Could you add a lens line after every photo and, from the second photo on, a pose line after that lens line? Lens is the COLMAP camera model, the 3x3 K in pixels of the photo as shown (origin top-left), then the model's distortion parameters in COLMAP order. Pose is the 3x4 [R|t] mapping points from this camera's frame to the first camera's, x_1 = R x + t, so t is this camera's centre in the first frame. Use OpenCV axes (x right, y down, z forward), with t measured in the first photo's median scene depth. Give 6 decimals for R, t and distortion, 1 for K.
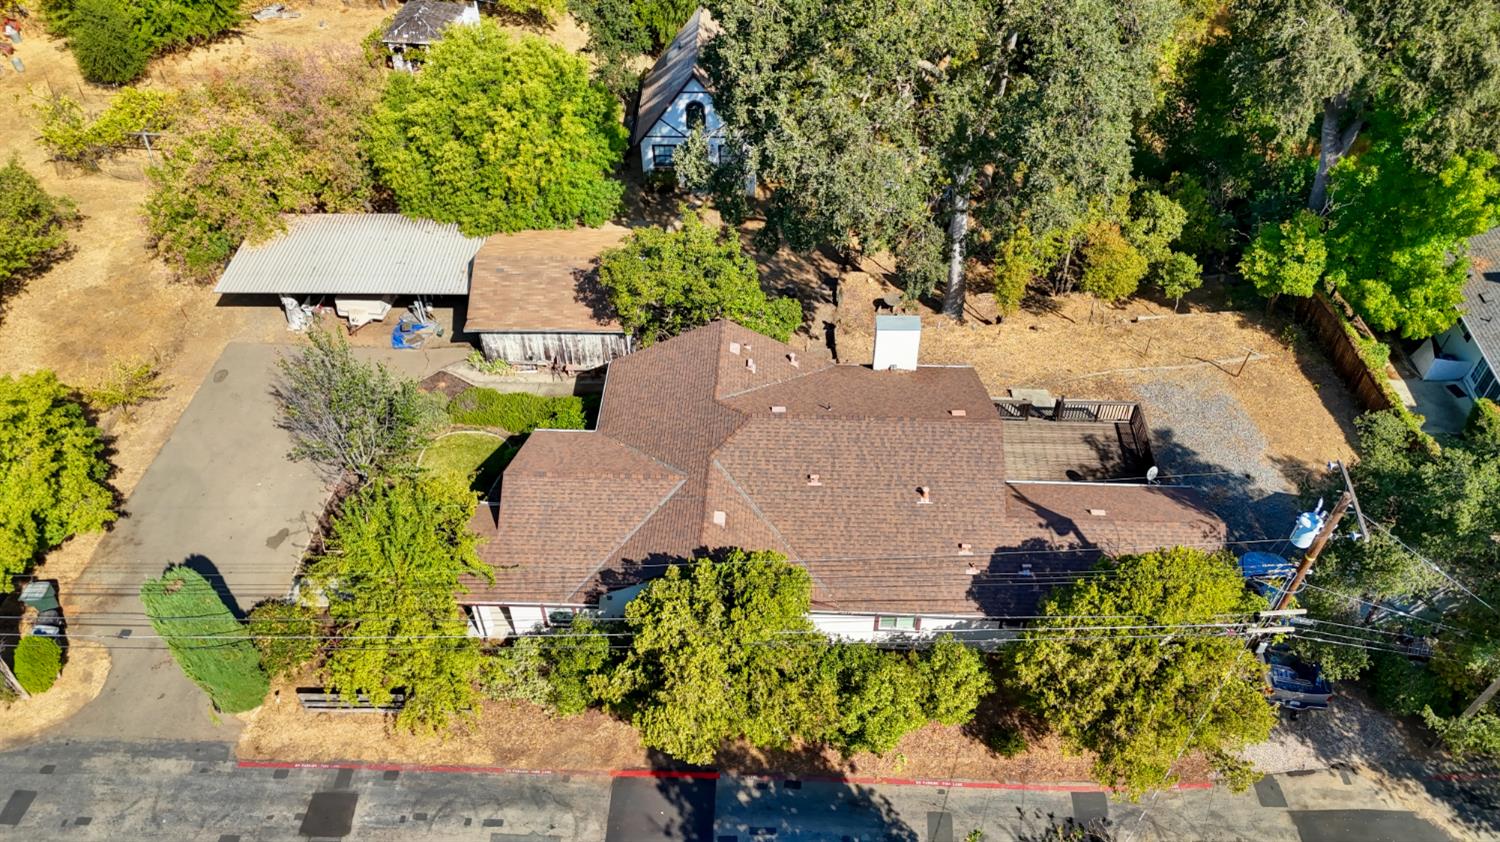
lens RADIAL K [[1103.4, 0, 750.0], [0, 1103.4, 421.0], [0, 0, 1]] dist [0.058169, -0.050846]
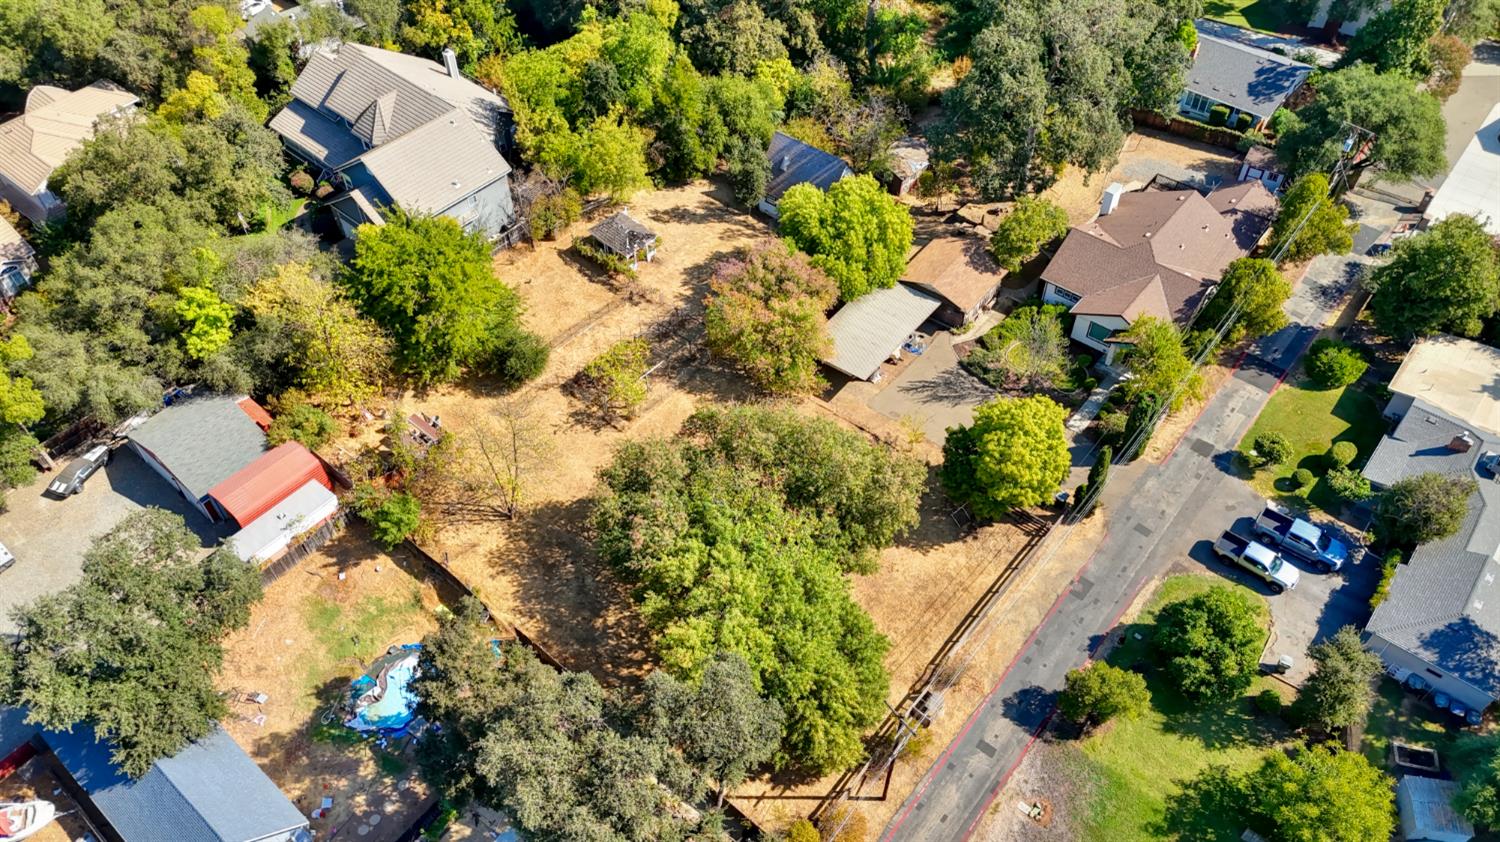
lens RADIAL K [[1103.4, 0, 750.0], [0, 1103.4, 421.0], [0, 0, 1]] dist [0.058169, -0.050846]
pose [[0.609342, -0.590165, 0.529535, -1.970623], [0.571013, 0.789974, 0.223352, -0.706963], [-0.550133, 0.166273, 0.818356, -0.394564]]
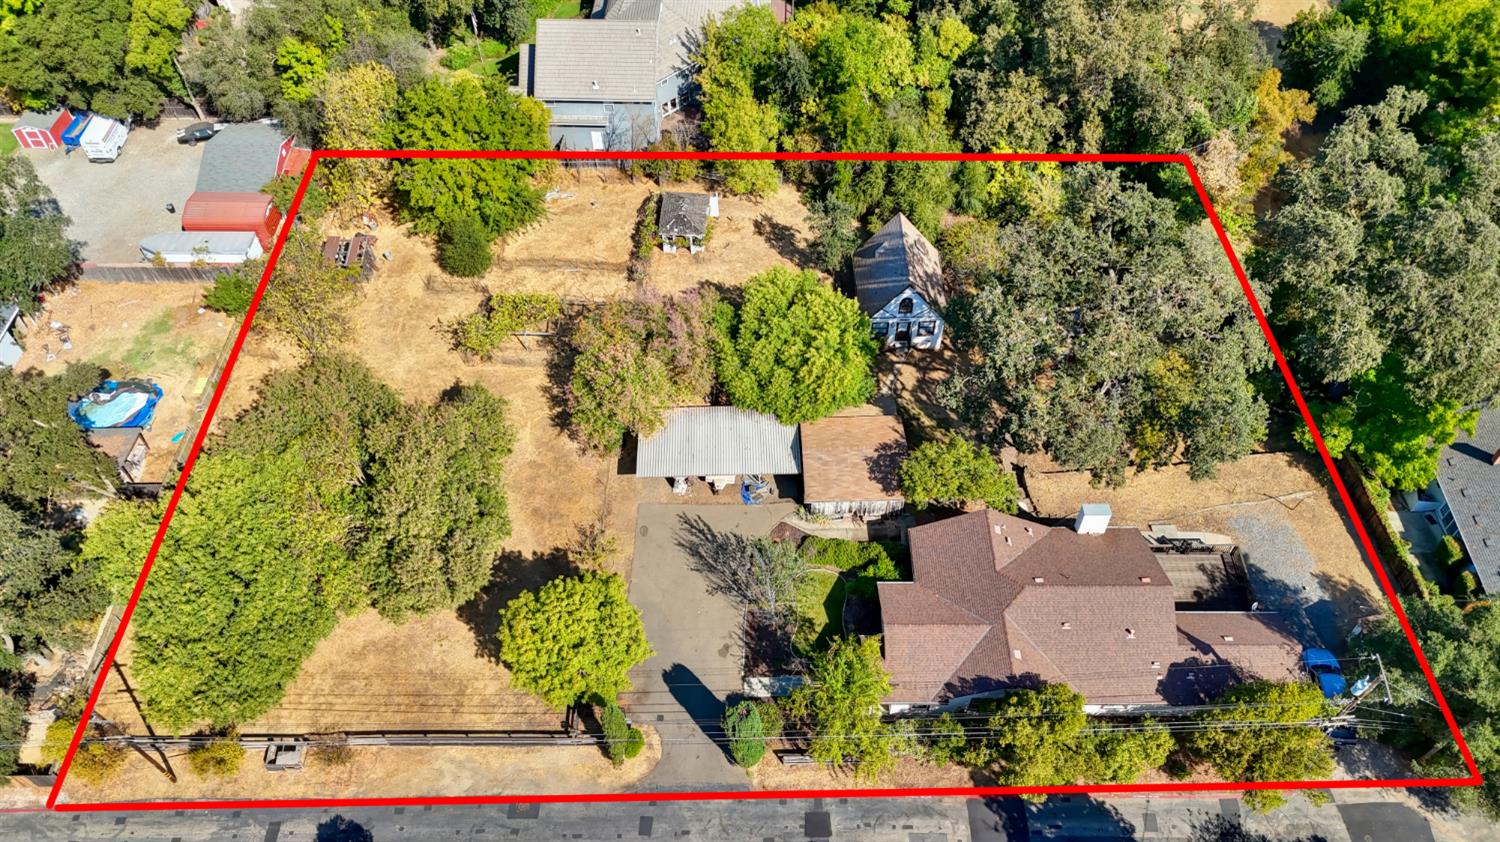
lens RADIAL K [[1103.4, 0, 750.0], [0, 1103.4, 421.0], [0, 0, 1]] dist [0.058169, -0.050846]
pose [[0.999237, -0.029981, 0.025018, -0.456665], [0.027085, 0.993672, 0.109002, -0.454401], [-0.028128, -0.108241, 0.993727, -0.661384]]
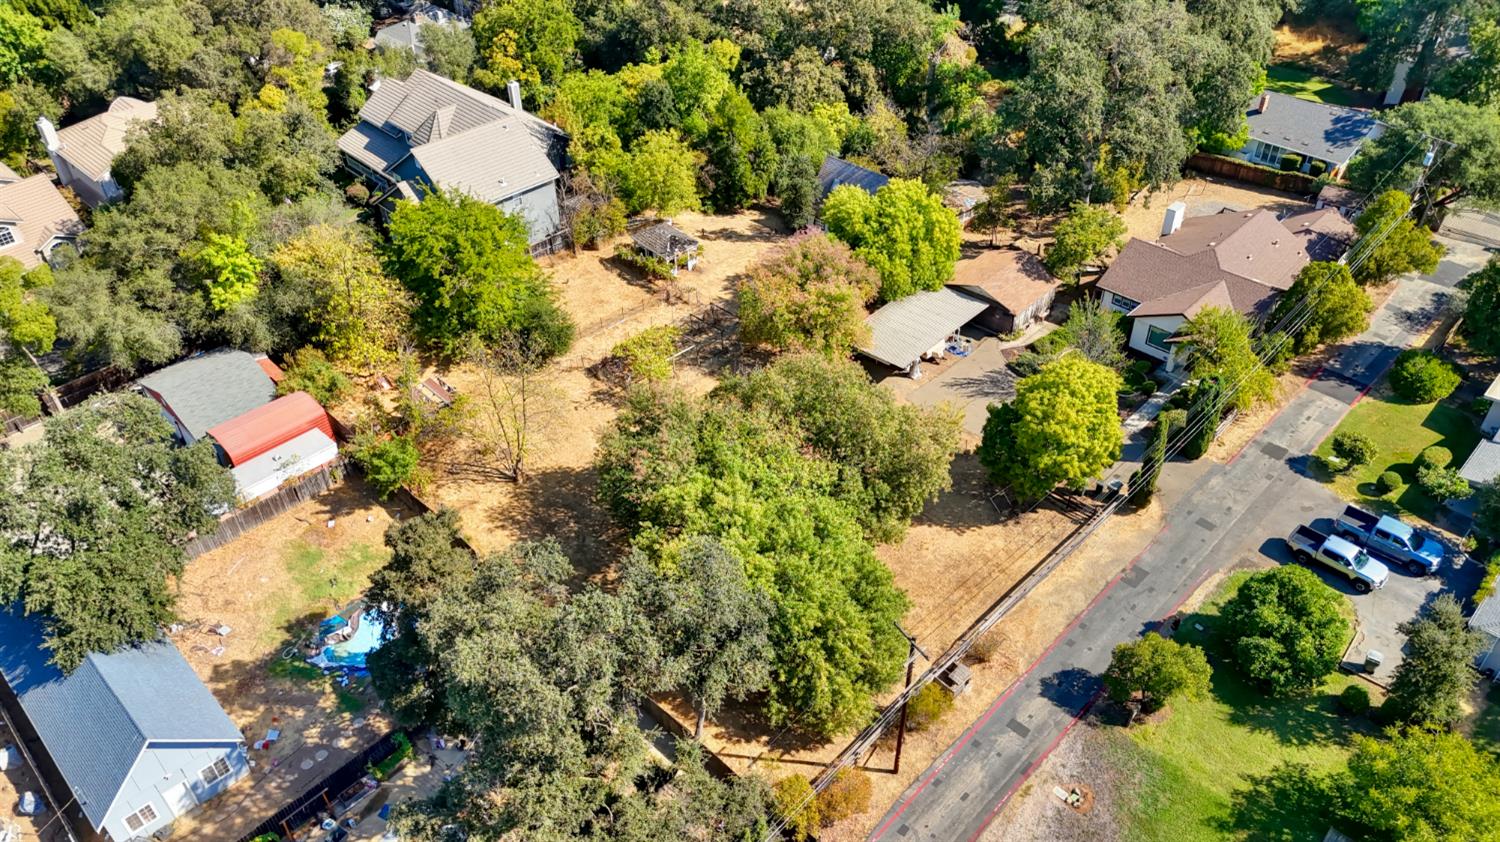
lens RADIAL K [[1103.4, 0, 750.0], [0, 1103.4, 421.0], [0, 0, 1]] dist [0.058169, -0.050846]
pose [[0.673394, -0.466590, 0.573441, -2.042417], [0.536871, 0.841898, 0.054576, -0.329670], [-0.508243, 0.271112, 0.817427, -0.249508]]
